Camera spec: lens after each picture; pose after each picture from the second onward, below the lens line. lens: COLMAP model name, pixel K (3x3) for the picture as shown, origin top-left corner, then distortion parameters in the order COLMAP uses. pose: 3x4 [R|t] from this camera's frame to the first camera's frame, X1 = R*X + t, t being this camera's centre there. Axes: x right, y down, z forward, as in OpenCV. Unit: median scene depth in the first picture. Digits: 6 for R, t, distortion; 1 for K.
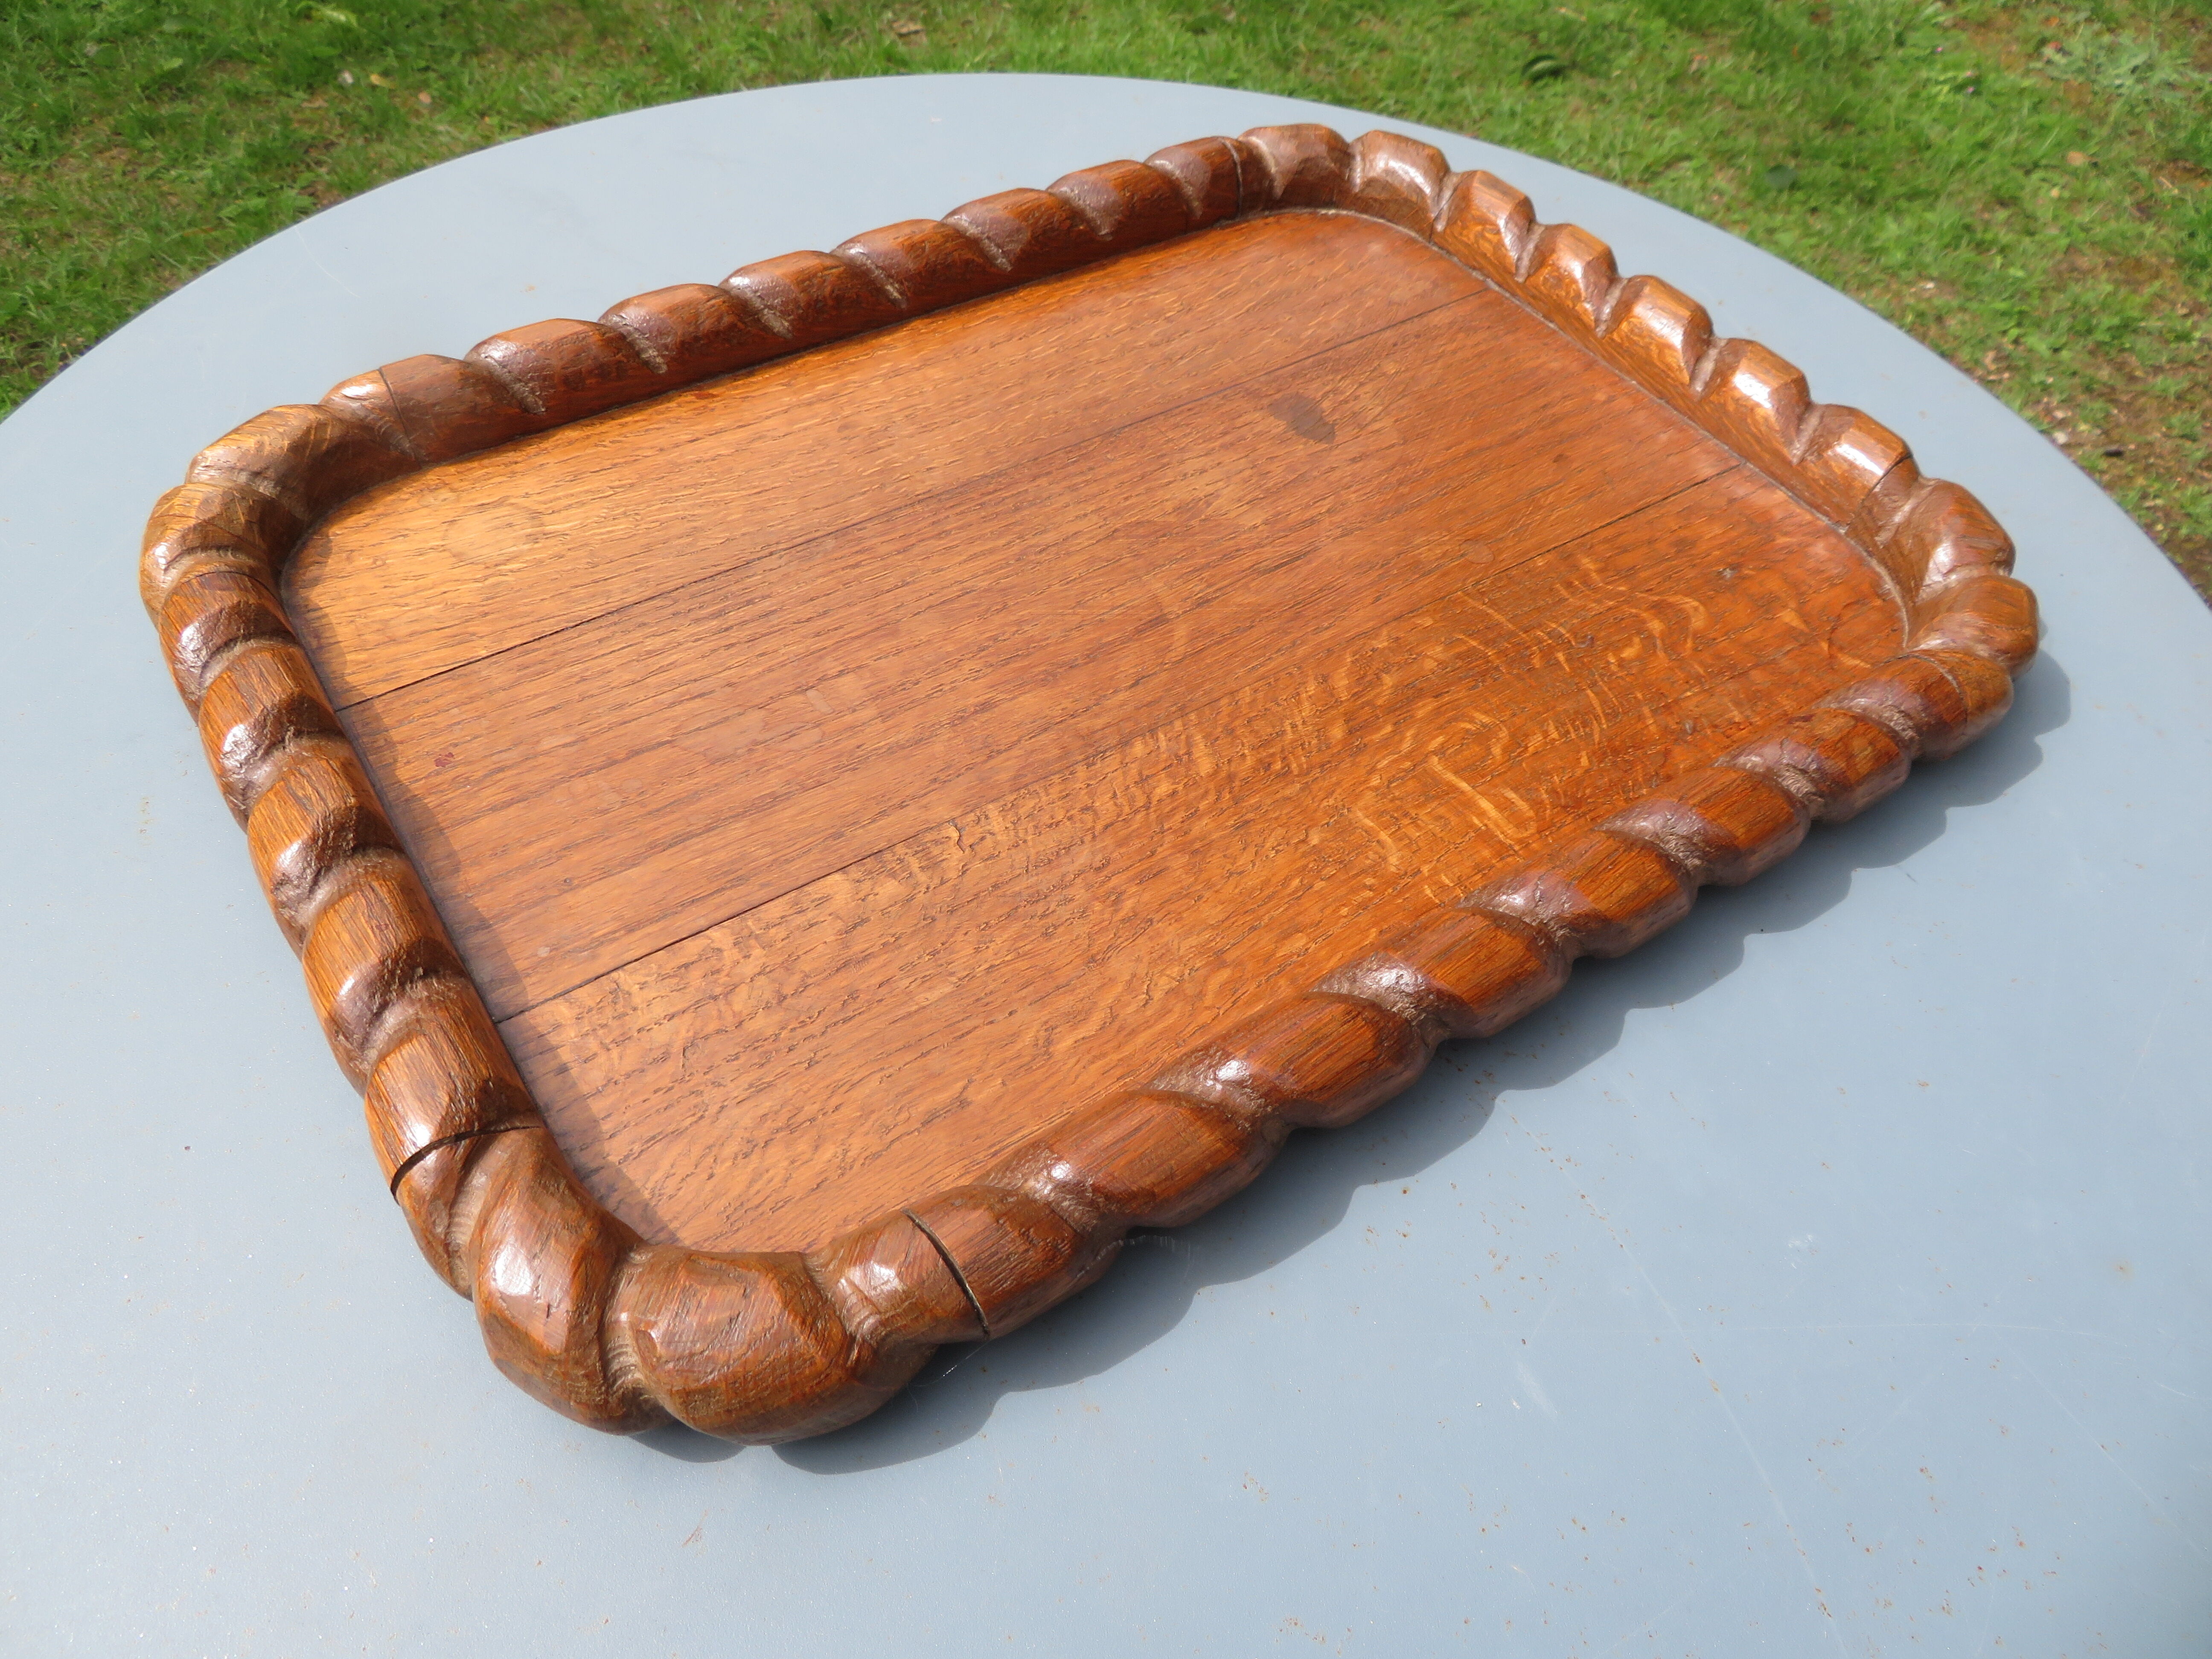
lens RADIAL K [[1579.7, 0, 1102.2], [0, 1579.7, 824.9], [0, 0, 1]] dist [-0.013901, 0.013272]
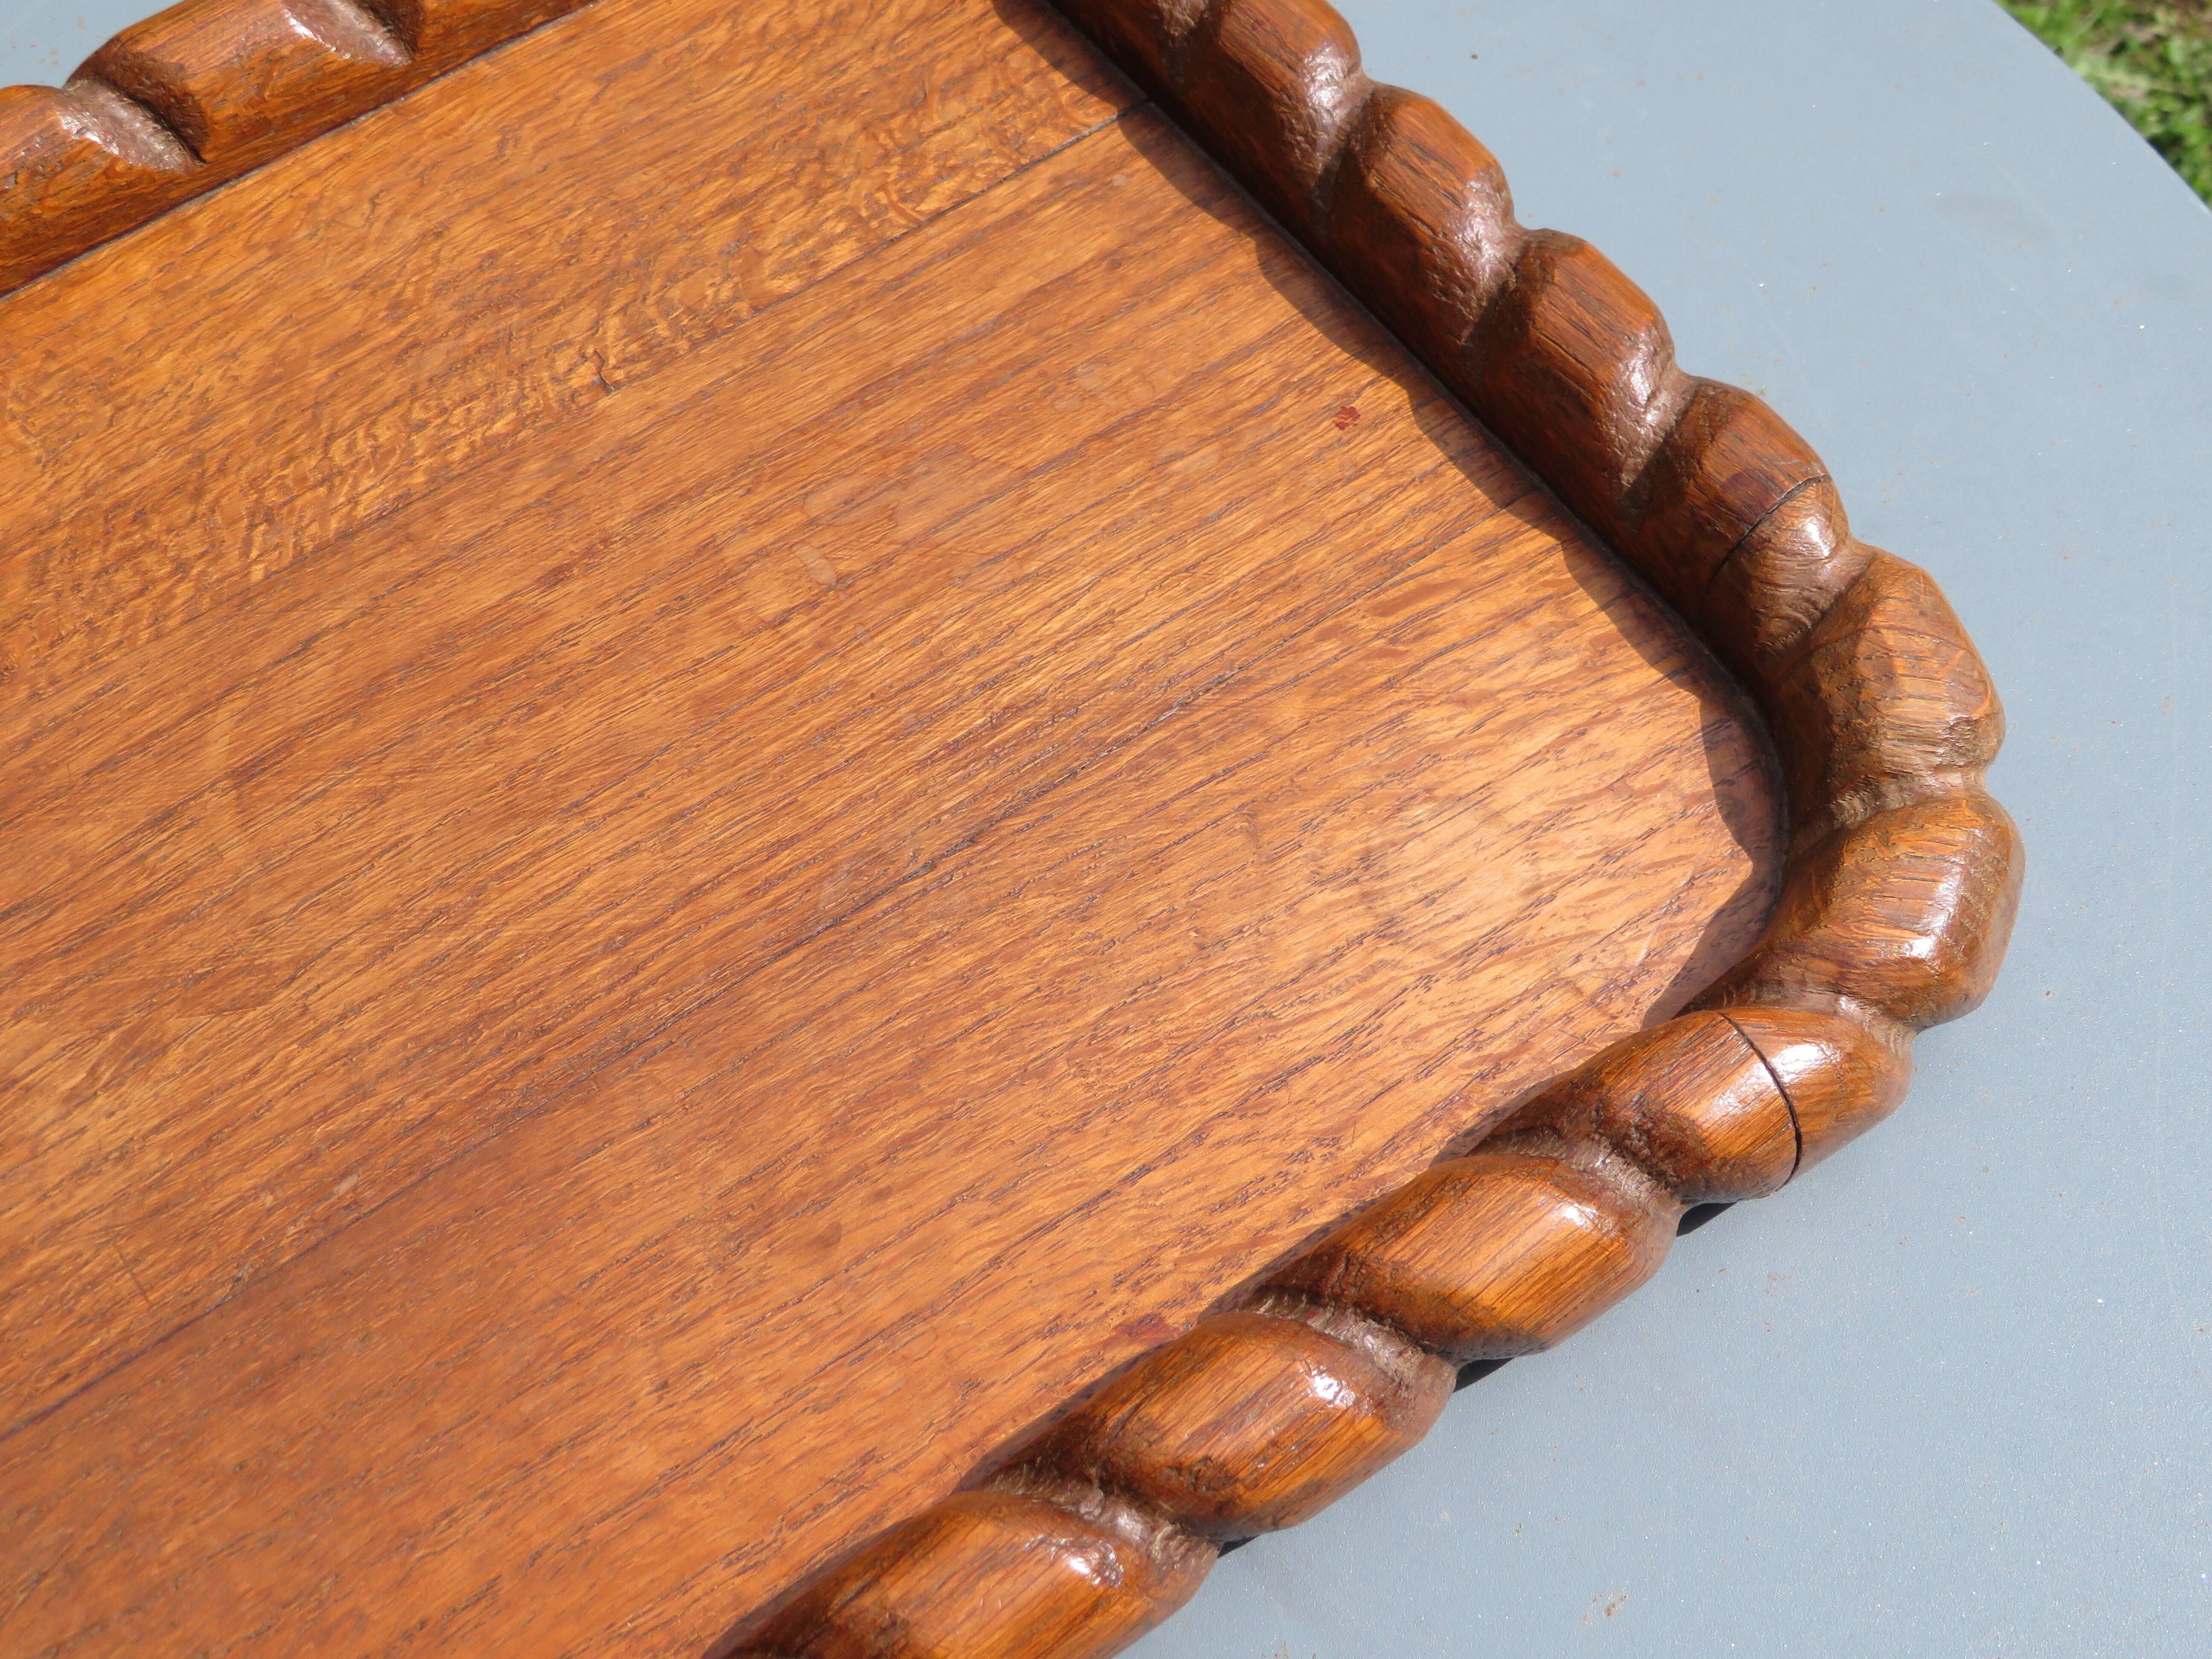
lens RADIAL K [[2904.5, 0, 1103.0], [0, 2904.5, 834.2], [0, 0, 1]] dist [-0.023893, 0.000000]
pose [[-0.999869, 0.009222, -0.013299, -0.276424], [-0.015461, -0.301546, 0.953326, -1.213943], [0.004782, 0.953407, 0.301649, 0.745920]]
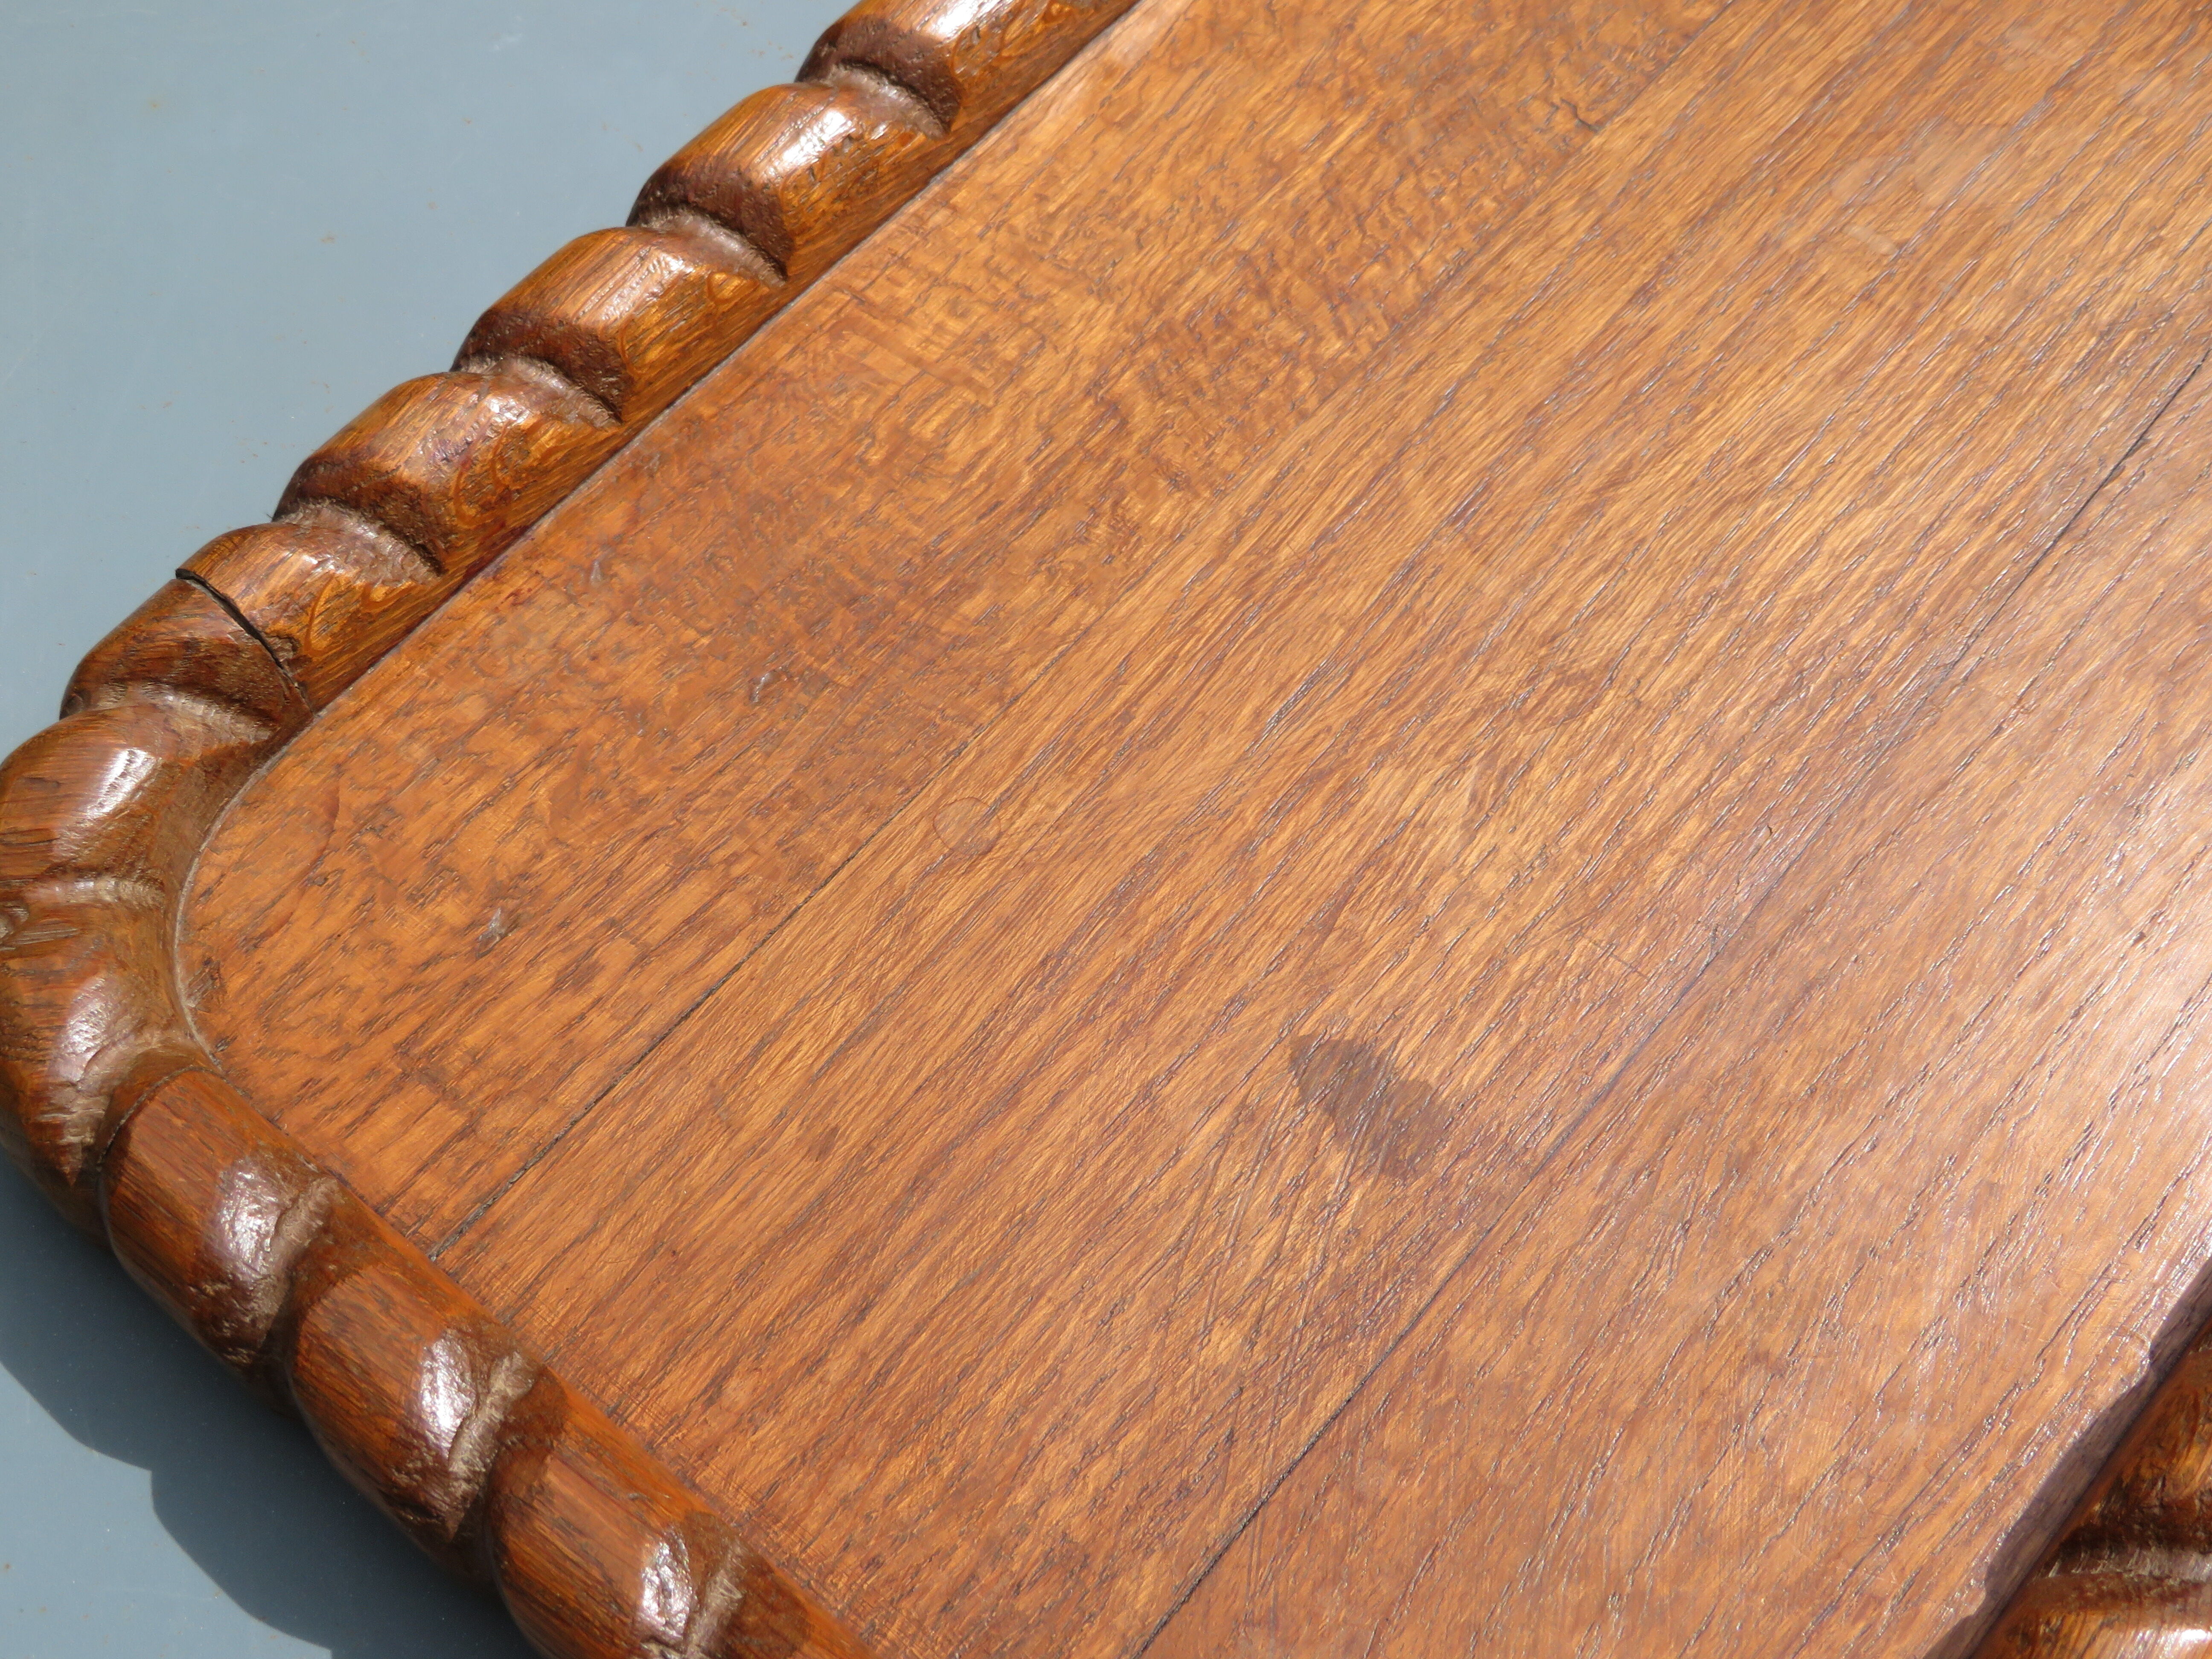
lens RADIAL K [[2904.5, 0, 1098.3], [0, 2904.5, 837.4], [0, 0, 1]] dist [-0.023893, 0.000000]
pose [[-0.963800, 0.218406, -0.152929, 0.389057], [-0.213550, -0.288914, 0.933234, -1.243550], [0.159641, 0.932109, 0.325096, 0.773104]]
